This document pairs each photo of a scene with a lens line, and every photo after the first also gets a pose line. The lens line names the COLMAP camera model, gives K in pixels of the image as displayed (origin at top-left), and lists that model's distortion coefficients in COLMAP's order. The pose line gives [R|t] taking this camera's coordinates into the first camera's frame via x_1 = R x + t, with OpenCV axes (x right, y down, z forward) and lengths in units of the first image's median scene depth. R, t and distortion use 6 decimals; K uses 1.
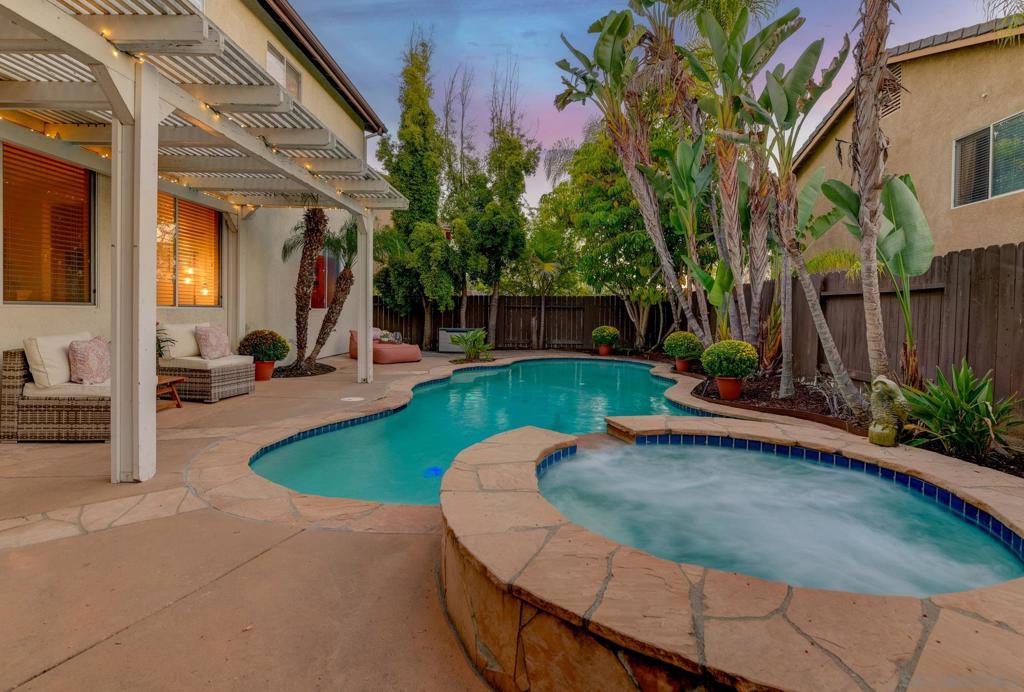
lens RADIAL K [[496.7, 0, 530.6], [0, 496.7, 334.5], [0, 0, 1]] dist [0.010888, -0.013584]
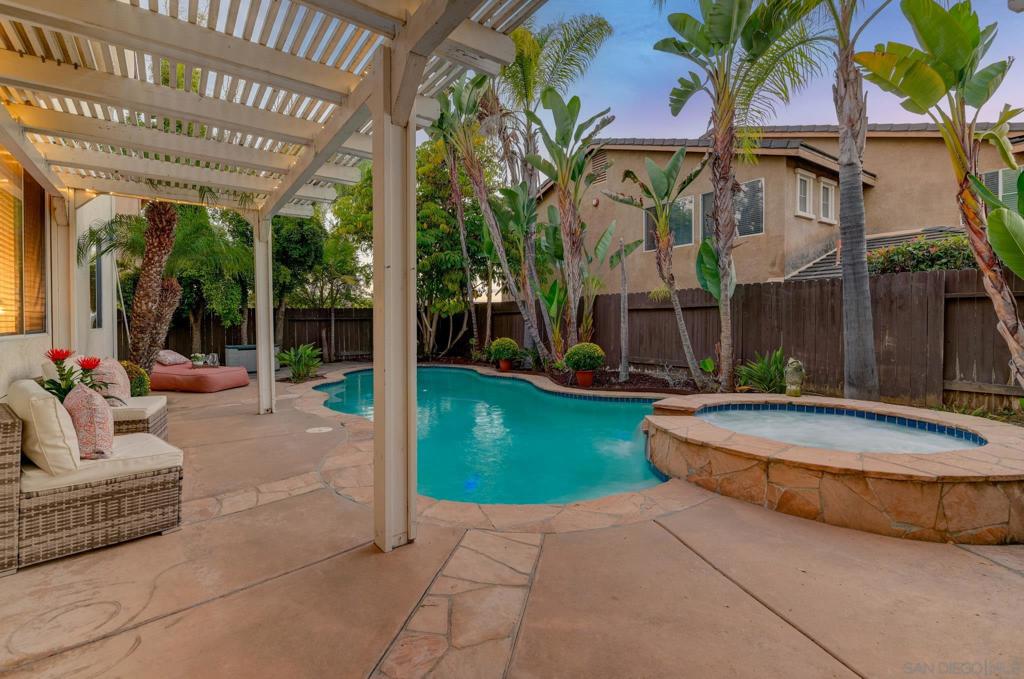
lens RADIAL K [[461.4, 0, 501.4], [0, 461.4, 340.3], [0, 0, 1]] dist [0.000599, -0.006498]
pose [[0.809792, -0.047415, 0.584798, -0.397812], [0.046767, 0.998774, 0.016219, -0.020352], [-0.584850, 0.014215, 0.811017, 0.091603]]
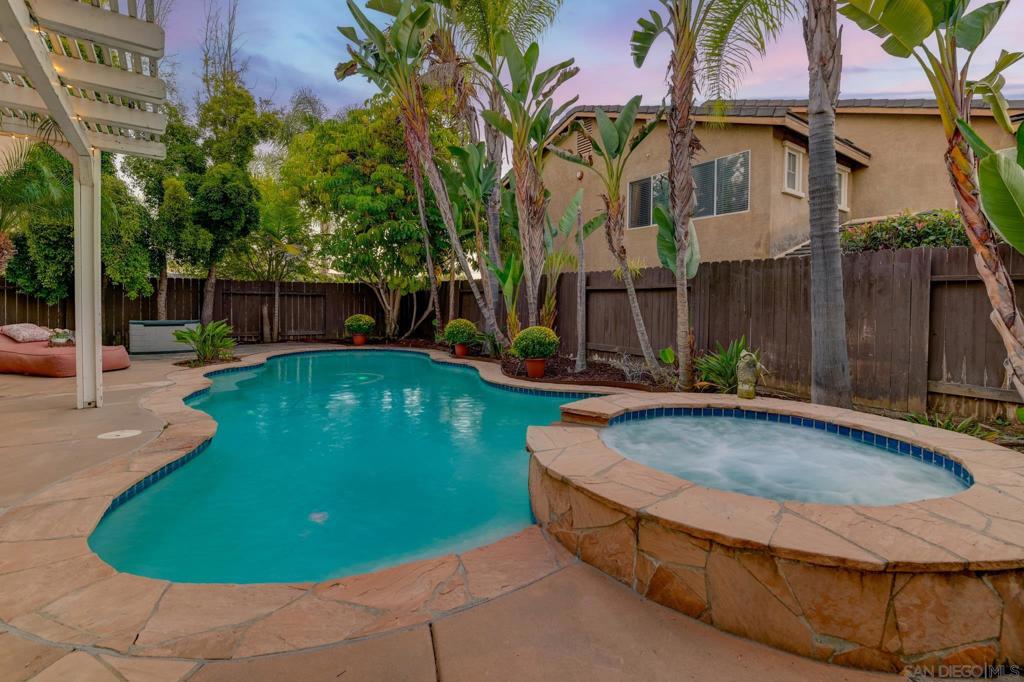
lens RADIAL K [[467.0, 0, 540.3], [0, 467.0, 318.8], [0, 0, 1]] dist [0.001849, -0.008152]
pose [[0.778451, -0.022539, 0.627300, -0.213348], [0.022956, 0.999709, 0.007432, -0.011135], [-0.627285, 0.008615, 0.778742, 0.112359]]
